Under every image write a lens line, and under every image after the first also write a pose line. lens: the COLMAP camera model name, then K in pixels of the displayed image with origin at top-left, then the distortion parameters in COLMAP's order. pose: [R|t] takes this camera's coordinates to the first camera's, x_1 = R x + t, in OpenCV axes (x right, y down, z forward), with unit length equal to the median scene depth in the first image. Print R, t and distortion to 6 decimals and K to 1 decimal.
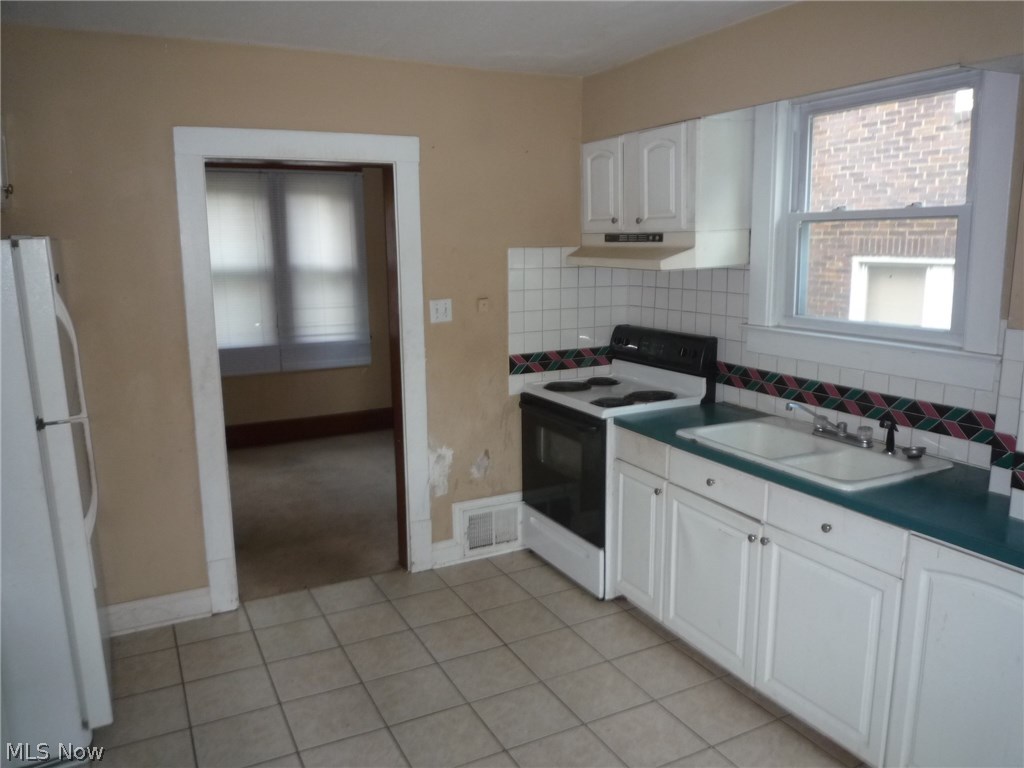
lens RADIAL K [[775.8, 0, 509.4], [0, 775.8, 383.2], [0, 0, 1]] dist [-0.024885, 0.000084]
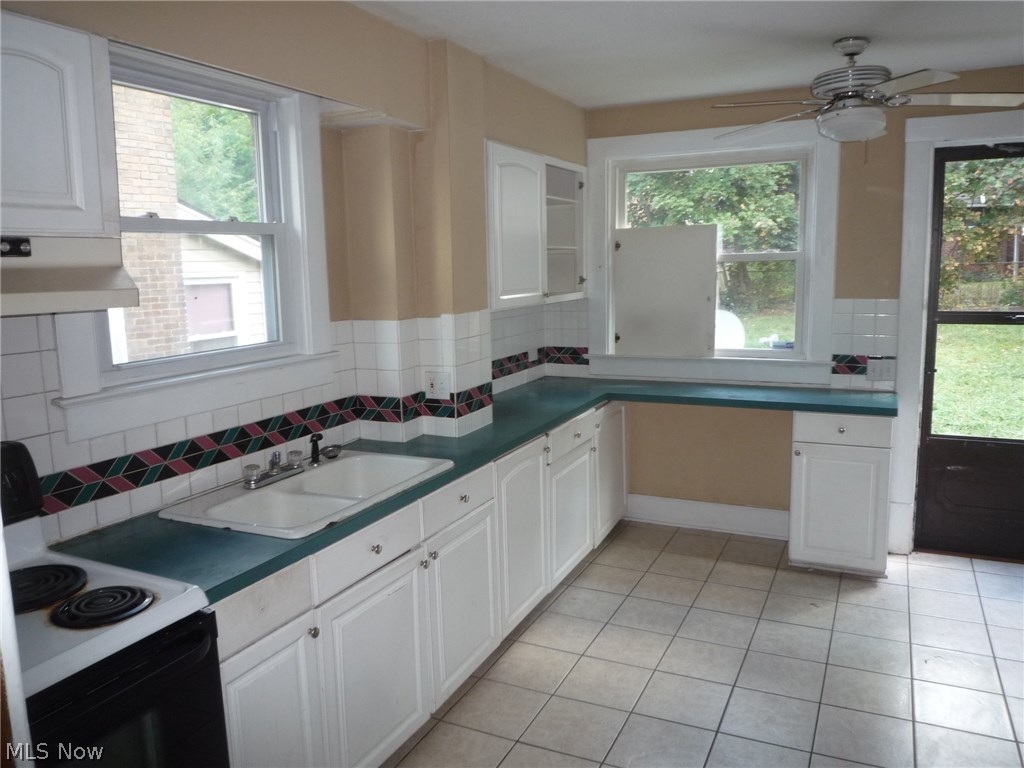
lens RADIAL K [[775.8, 0, 520.0], [0, 775.8, 381.5], [0, 0, 1]] dist [-0.024885, 0.000084]
pose [[-0.615138, -0.095866, 0.782570, -0.384650], [0.175146, 0.951163, 0.254192, -0.187206], [-0.768719, 0.293427, -0.568306, 1.122753]]
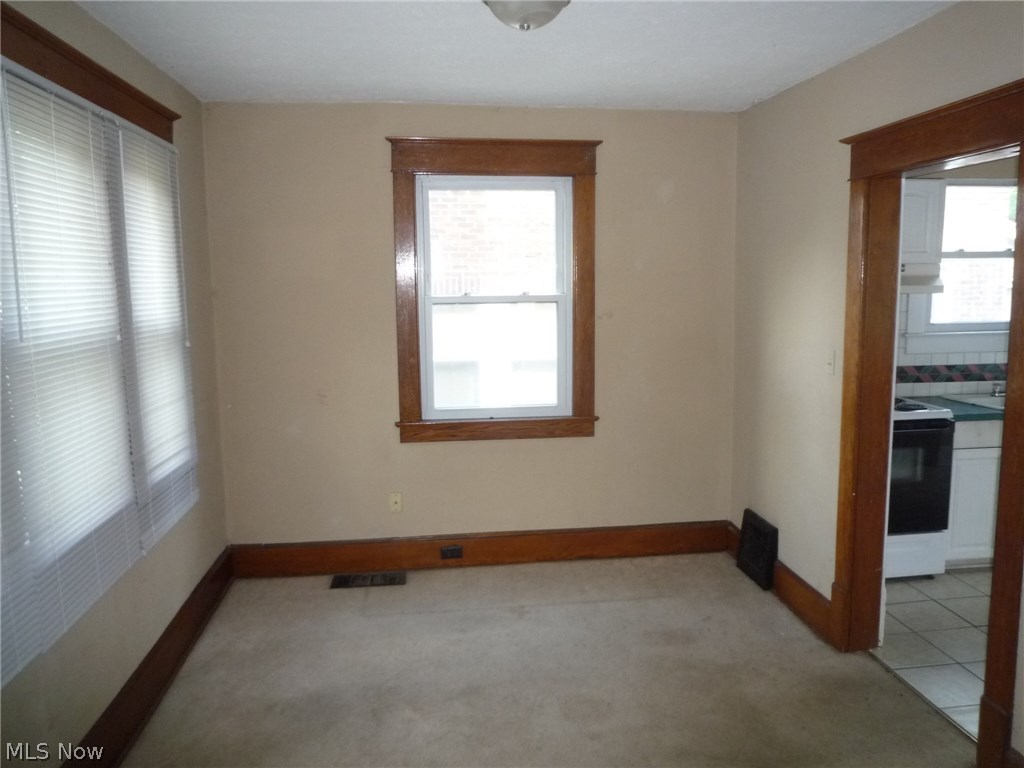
lens RADIAL K [[775.8, 0, 517.9], [0, 775.8, 379.7], [0, 0, 1]] dist [-0.024885, 0.000084]
pose [[0.328136, -0.114866, 0.937621, -1.261656], [0.181407, 0.981767, 0.056788, -0.206233], [-0.927048, 0.151456, 0.342991, 1.250113]]
